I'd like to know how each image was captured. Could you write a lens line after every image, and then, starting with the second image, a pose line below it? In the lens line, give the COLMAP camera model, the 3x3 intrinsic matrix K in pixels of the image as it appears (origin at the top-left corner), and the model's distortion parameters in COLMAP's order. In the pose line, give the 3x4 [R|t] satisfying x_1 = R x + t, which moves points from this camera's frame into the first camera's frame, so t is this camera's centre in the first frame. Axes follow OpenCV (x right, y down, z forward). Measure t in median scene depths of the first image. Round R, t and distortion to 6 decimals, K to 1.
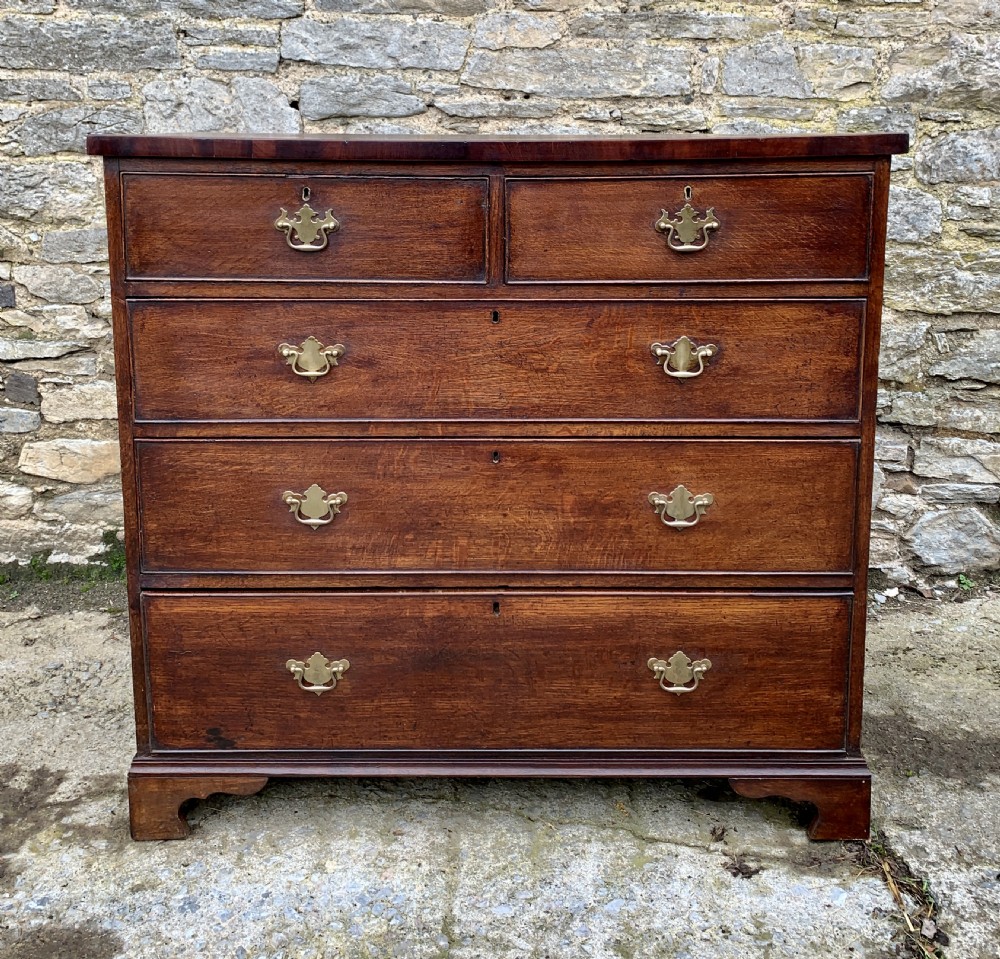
lens RADIAL K [[1141.1, 0, 502.2], [0, 1141.1, 330.6], [0, 0, 1]] dist [0.023118, 0.000000]
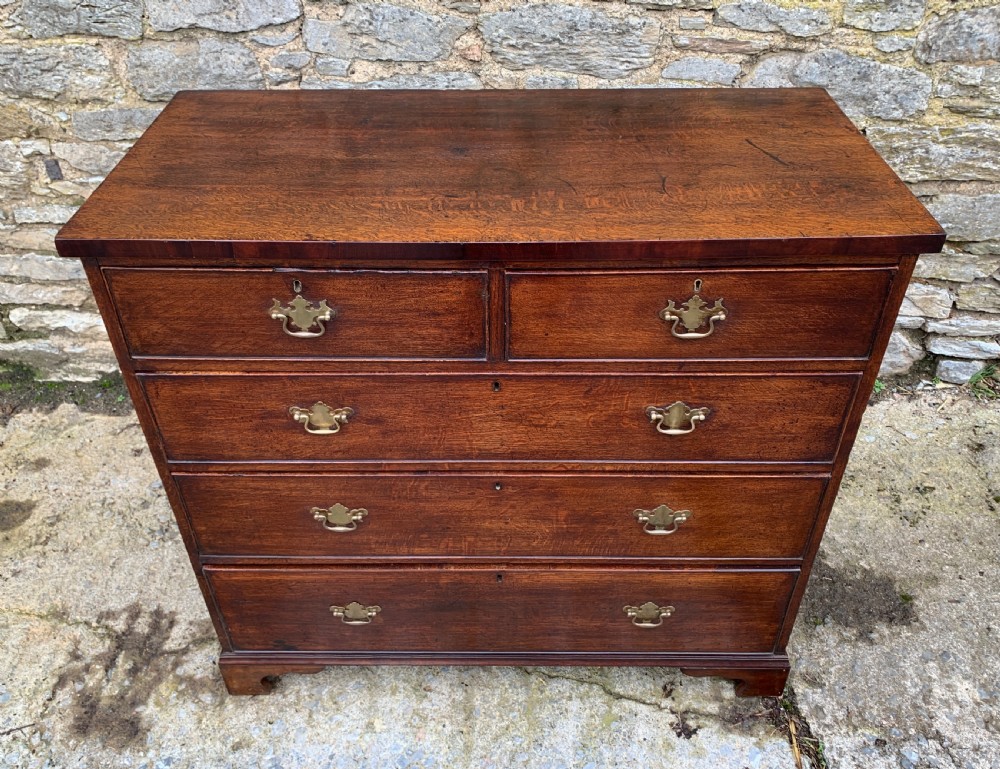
lens RADIAL K [[822.8, 0, 499.5], [0, 822.8, 351.1], [0, 0, 1]] dist [0.025430, -0.024474]
pose [[0.999925, -0.002143, -0.012043, 0.005276], [0.007473, 0.886433, 0.462796, -0.352541], [0.009683, -0.462852, 0.886383, 0.329589]]
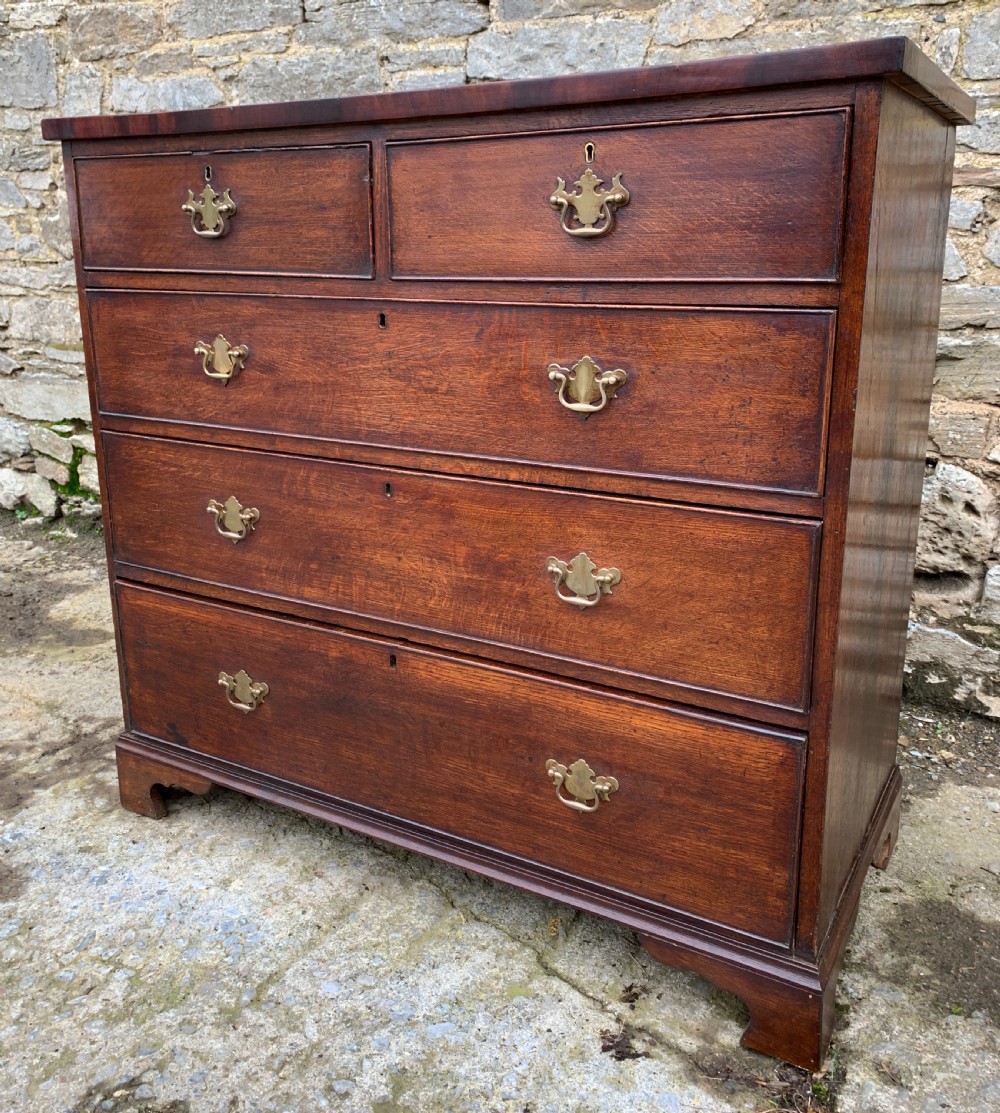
lens RADIAL K [[1011.1, 0, 508.0], [0, 1011.1, 503.8], [0, 0, 1]] dist [0.018312, 0.000000]
pose [[0.869713, 0.120270, -0.478680, 0.409240], [-0.077404, 0.991091, 0.108381, 0.031038], [0.487450, -0.057209, 0.871275, 0.360054]]
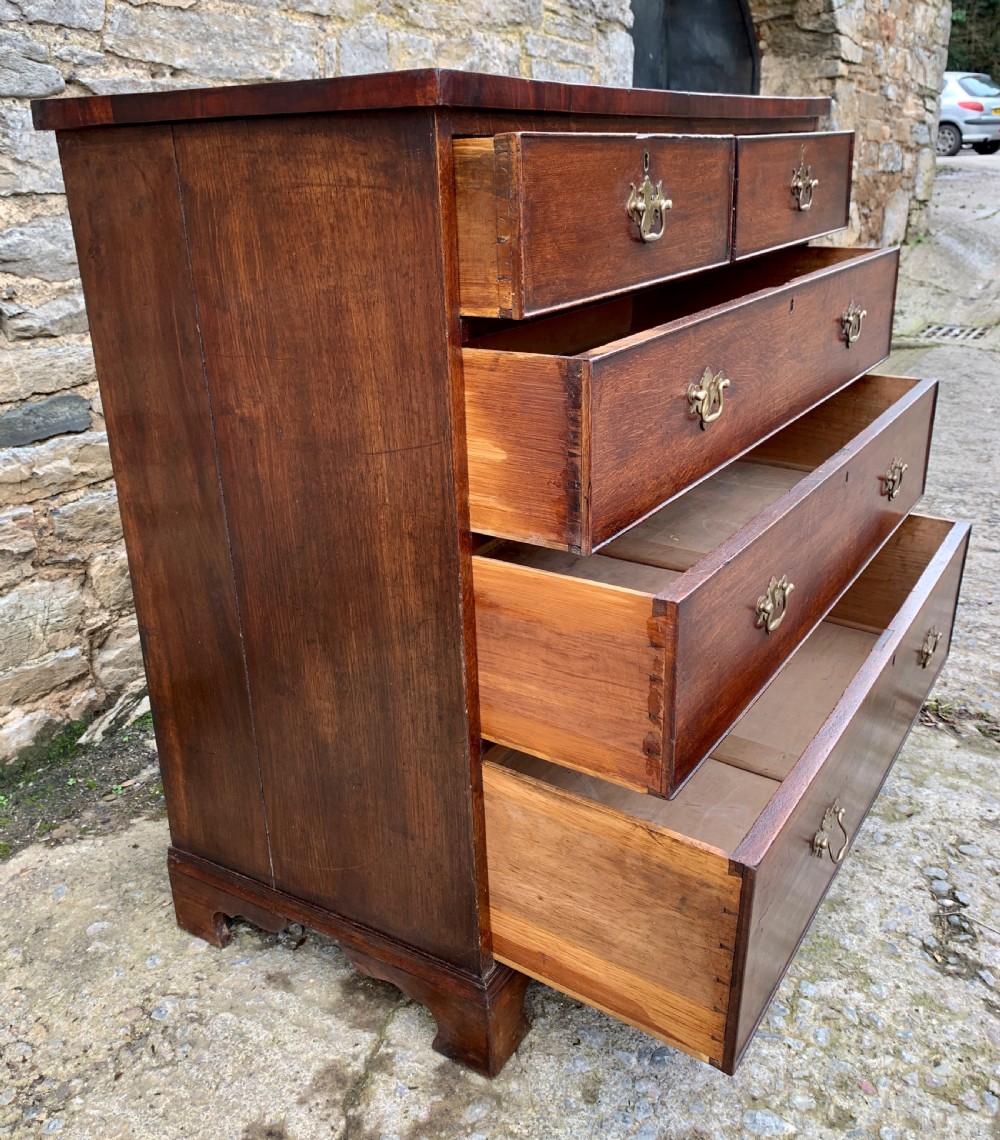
lens RADIAL K [[1051.1, 0, 491.8], [0, 1051.1, 524.1], [0, 0, 1]] dist [0.020634, 0.000000]
pose [[0.533554, -0.296679, 0.792024, -0.751181], [0.179203, 0.954851, 0.236950, -0.063443], [-0.826563, 0.015508, 0.562630, 0.601859]]
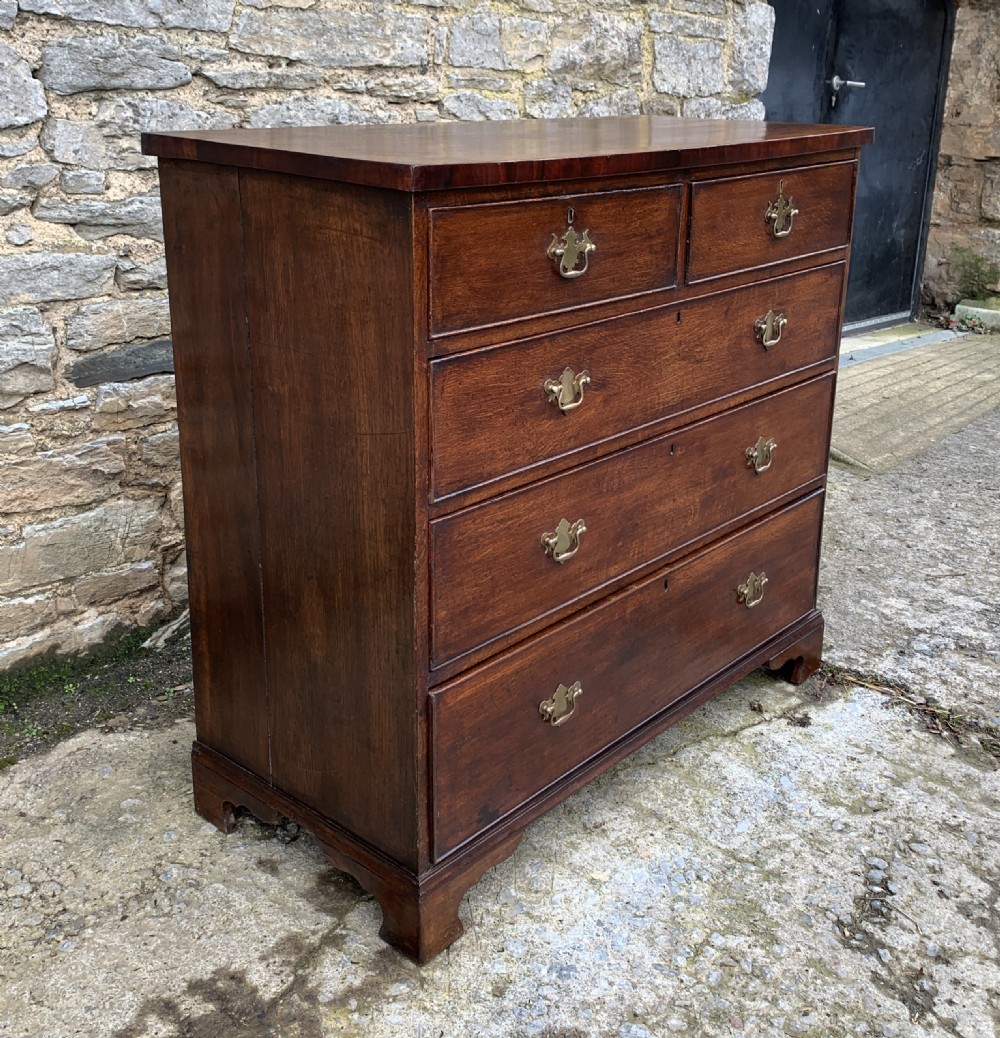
lens RADIAL K [[1205.3, 0, 523.4], [0, 1205.3, 422.4], [0, 0, 1]] dist [0.033620, 0.000000]
pose [[0.656226, -0.208691, 0.725132, -0.850051], [0.107491, 0.977047, 0.183915, -0.126209], [-0.746869, -0.042745, 0.663596, 0.337273]]
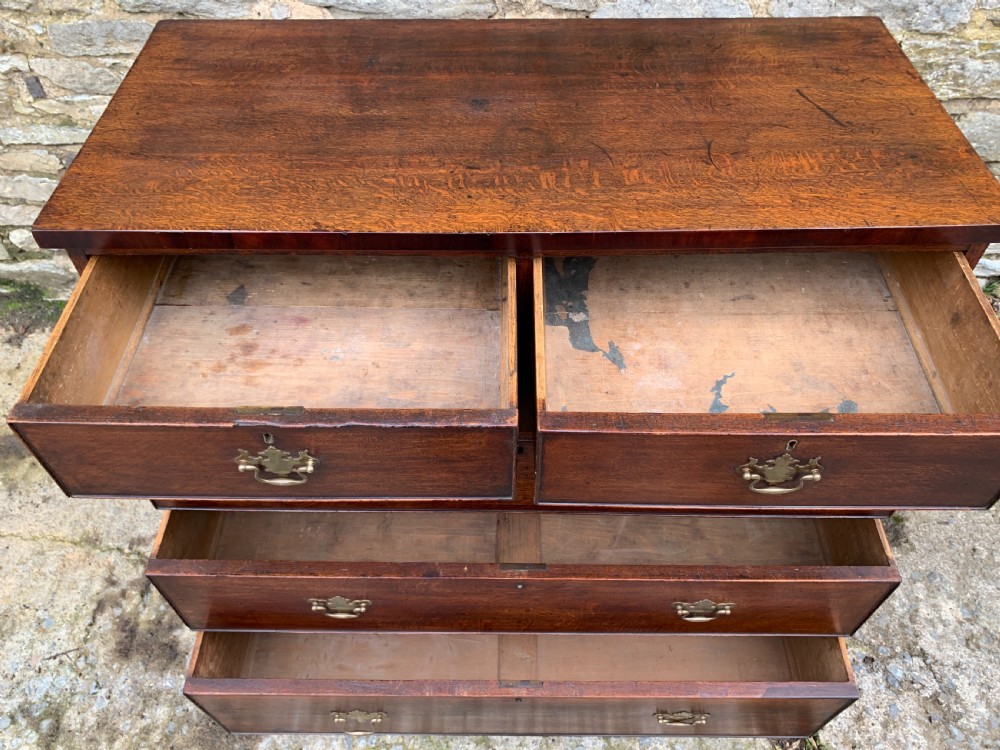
lens RADIAL K [[762.6, 0, 502.2], [0, 762.6, 367.2], [0, 0, 1]] dist [0.015876, -0.017091]
pose [[0.999984, -0.005657, -0.000085, -0.020544], [0.004455, 0.778060, 0.628175, -0.389815], [-0.003487, -0.628165, 0.778072, 0.452942]]
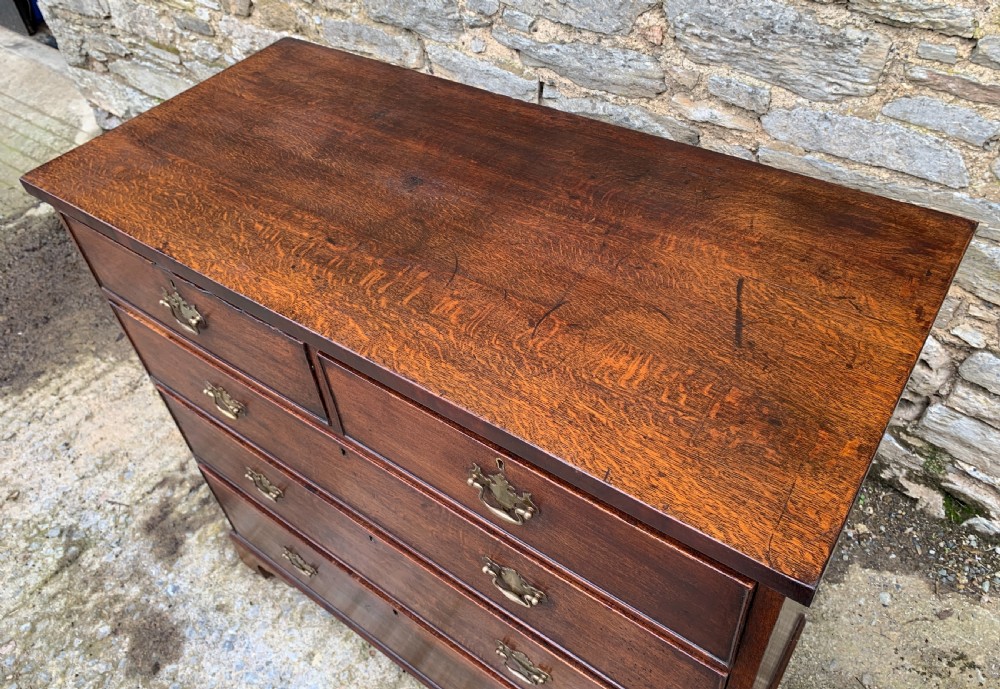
lens RADIAL K [[761.8, 0, 500.2], [0, 761.8, 304.8], [0, 0, 1]] dist [0.018960, -0.011146]
pose [[0.812195, 0.347251, -0.468782, 0.316494], [-0.026284, 0.824518, 0.565225, -0.425355], [0.582794, -0.446751, 0.678797, 0.651434]]
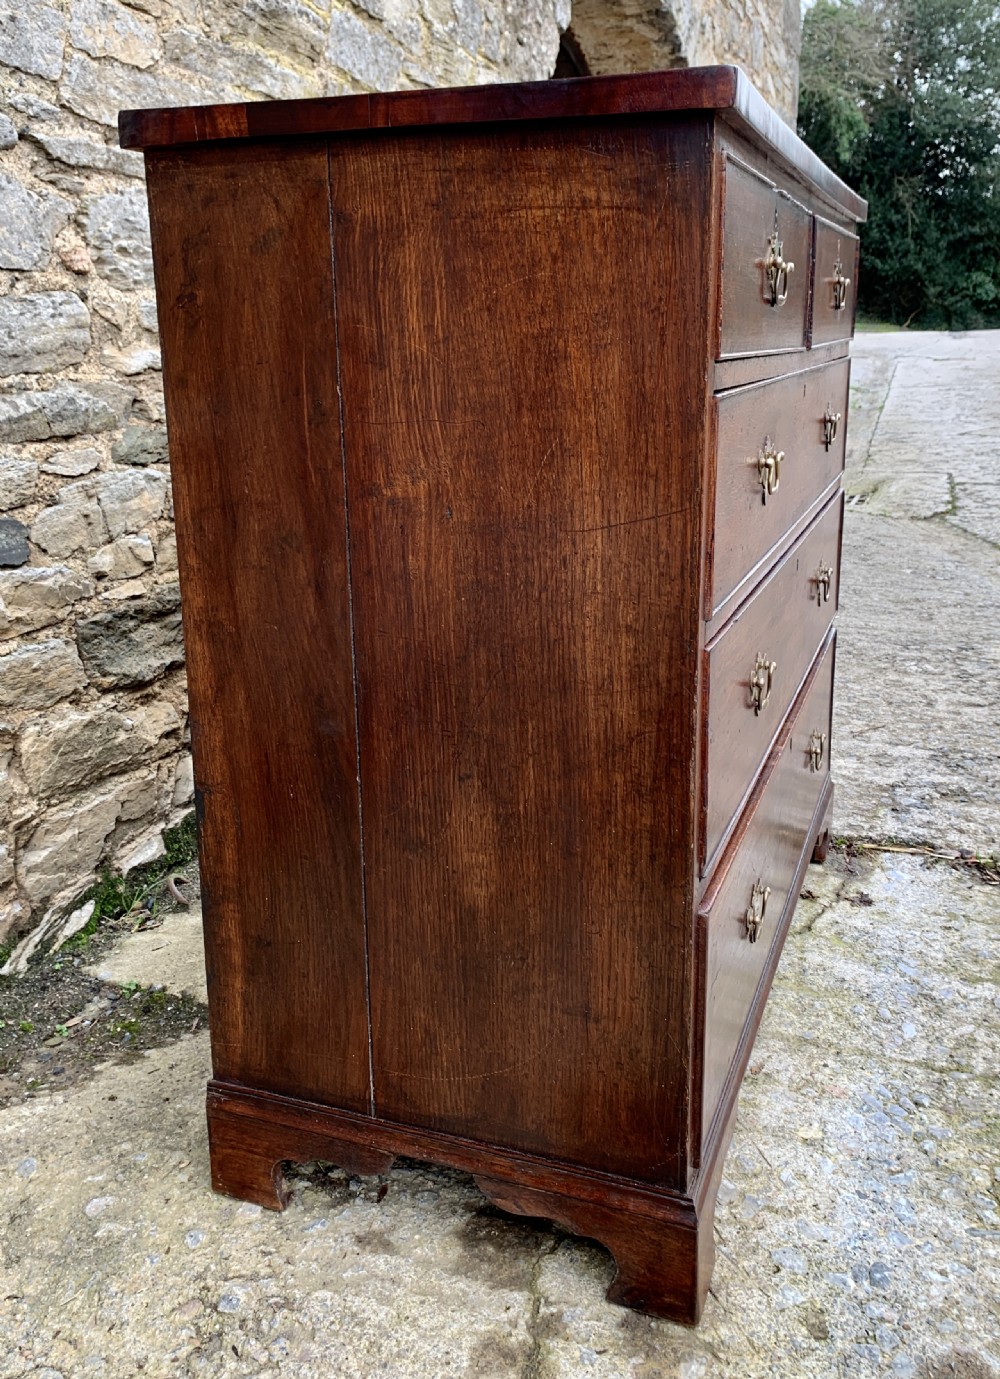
lens RADIAL K [[1202.4, 0, 497.6], [0, 1202.4, 613.0], [0, 0, 1]] dist [0.018942, -0.000350]
pose [[0.359473, -0.219475, 0.906978, -0.836978], [0.167178, 0.971370, 0.168797, -0.037864], [-0.918058, 0.090949, 0.385873, 0.810374]]
